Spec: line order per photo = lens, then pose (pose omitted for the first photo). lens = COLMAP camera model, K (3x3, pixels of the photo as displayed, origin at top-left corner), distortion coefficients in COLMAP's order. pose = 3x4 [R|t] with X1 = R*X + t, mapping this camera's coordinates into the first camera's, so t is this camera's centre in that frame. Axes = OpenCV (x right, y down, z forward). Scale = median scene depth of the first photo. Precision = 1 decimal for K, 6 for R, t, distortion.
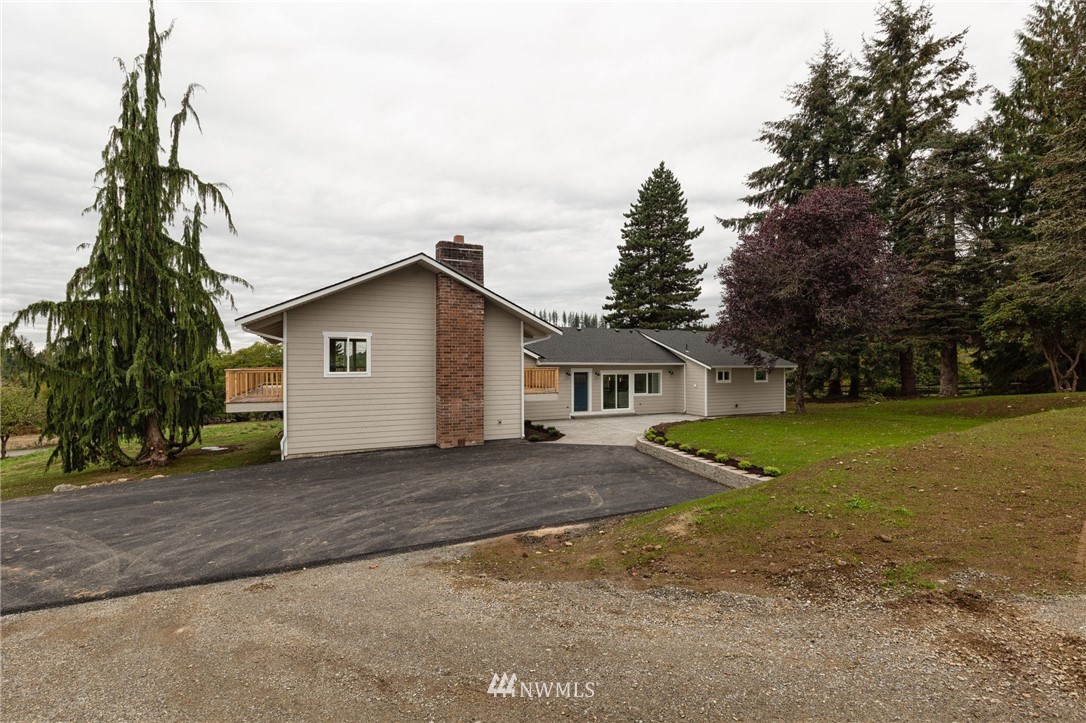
lens RADIAL K [[512.0, 0, 565.3], [0, 512.0, 359.6], [0, 0, 1]] dist [0.010566, -0.001714]
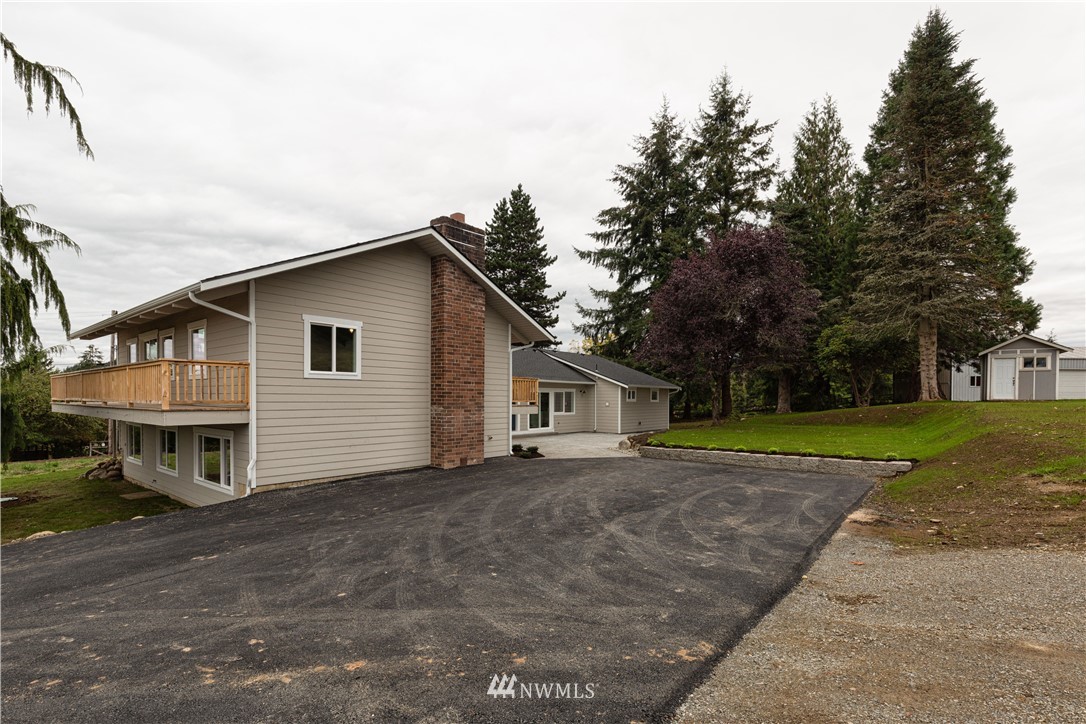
lens RADIAL K [[512.0, 0, 552.7], [0, 512.0, 404.3], [0, 0, 1]] dist [0.010566, -0.001714]
pose [[0.900788, 0.001831, 0.434255, -0.292275], [-0.009090, 0.999852, 0.014638, 0.036424], [-0.434164, -0.017133, 0.900671, 0.121495]]
